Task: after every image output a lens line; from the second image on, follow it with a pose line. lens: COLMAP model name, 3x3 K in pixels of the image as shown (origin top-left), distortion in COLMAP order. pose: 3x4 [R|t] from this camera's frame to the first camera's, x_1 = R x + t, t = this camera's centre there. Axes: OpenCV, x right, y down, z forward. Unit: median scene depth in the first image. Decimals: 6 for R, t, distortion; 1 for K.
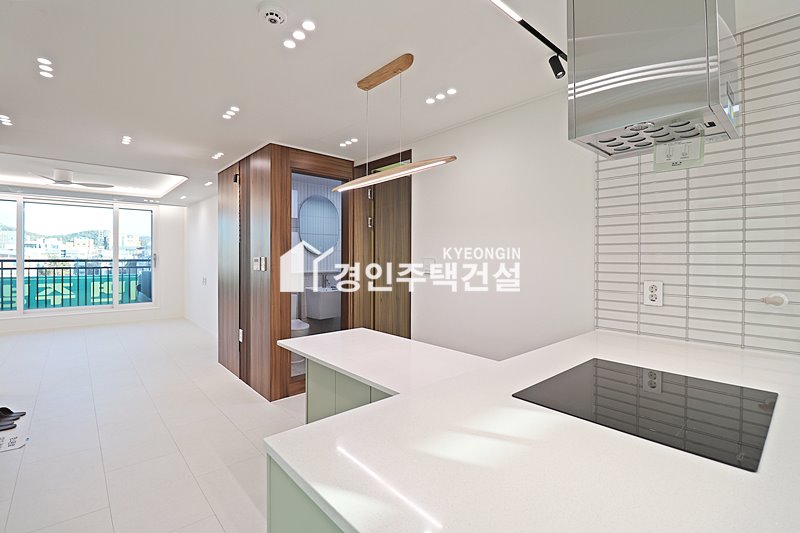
lens RADIAL K [[371.8, 0, 401.0], [0, 371.8, 257.3], [0, 0, 1]] dist [-0.004776, -0.010943]
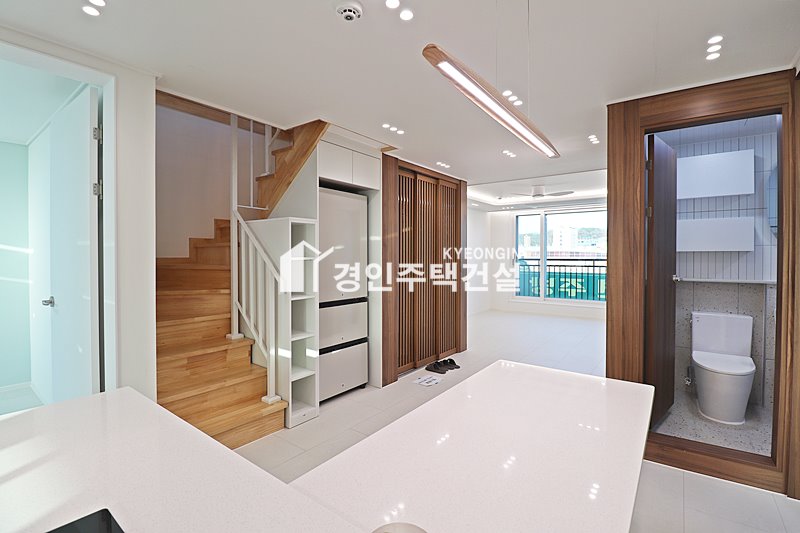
lens RADIAL K [[371.8, 0, 399.0], [0, 371.8, 260.2], [0, 0, 1]] dist [-0.004776, -0.010943]
pose [[0.197791, 0.007809, -0.980213, 0.150371], [0.001618, 0.999964, 0.008293, -0.000602], [0.980243, -0.003226, 0.197771, 0.216654]]
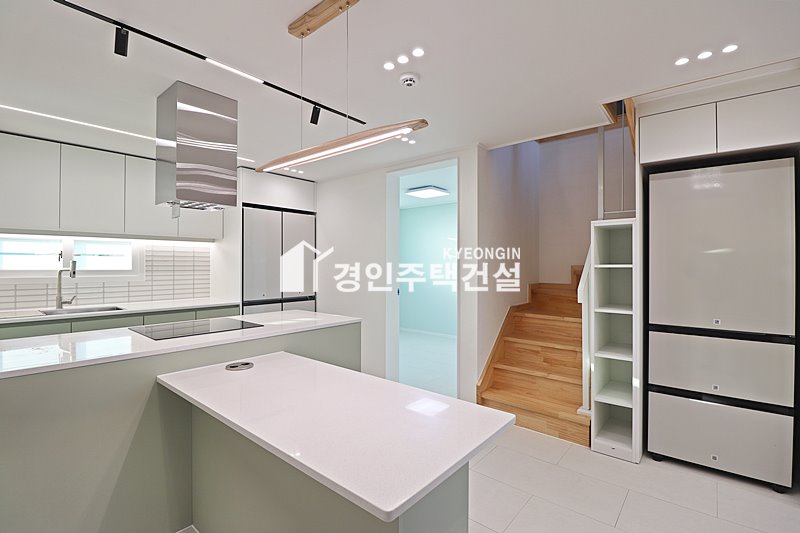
lens RADIAL K [[371.8, 0, 401.5], [0, 371.8, 266.2], [0, 0, 1]] dist [-0.004776, -0.010943]
pose [[-0.989802, -0.007369, -0.142259, -0.032571], [-0.007742, 0.999968, 0.002068, 0.001841], [0.142239, 0.003149, -0.989827, 0.534963]]
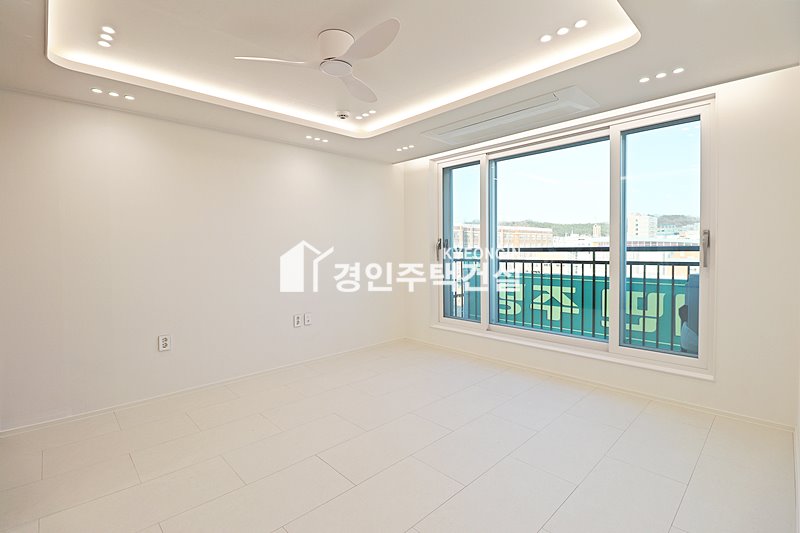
lens RADIAL K [[371.8, 0, 399.3], [0, 371.8, 256.1], [0, 0, 1]] dist [-0.004776, -0.010943]
pose [[0.035675, 0.015261, -0.999247, -0.342783], [0.010989, 0.999817, 0.015663, 0.008075], [0.999303, -0.011539, 0.035501, 0.765220]]
